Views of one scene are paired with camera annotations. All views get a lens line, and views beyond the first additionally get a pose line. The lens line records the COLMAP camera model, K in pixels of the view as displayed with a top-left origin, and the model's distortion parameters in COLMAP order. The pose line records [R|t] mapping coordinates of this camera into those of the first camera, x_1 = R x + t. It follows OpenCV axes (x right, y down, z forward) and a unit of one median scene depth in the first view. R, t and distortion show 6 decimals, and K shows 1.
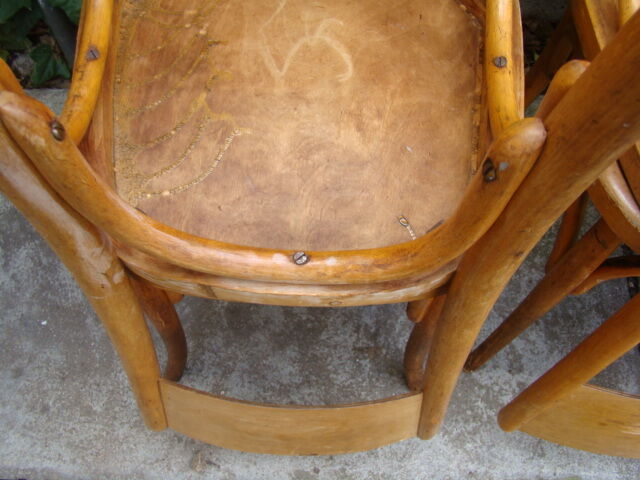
lens RADIAL K [[597.9, 0, 323.6], [0, 597.9, 237.1], [0, 0, 1]] dist [-0.128290, 0.000000]
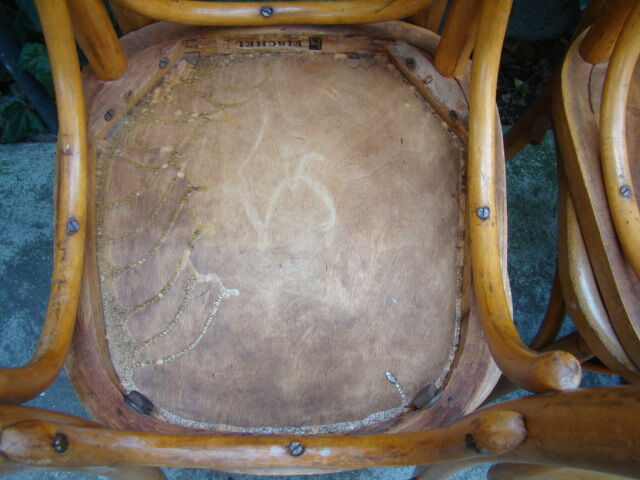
lens RADIAL K [[597.9, 0, 324.4], [0, 597.9, 242.9], [0, 0, 1]] dist [-0.128290, 0.000000]
pose [[0.998382, -0.051678, 0.023728, 0.004454], [0.049687, 0.995717, 0.077963, -0.326032], [-0.027655, -0.076658, 0.996674, -0.005165]]
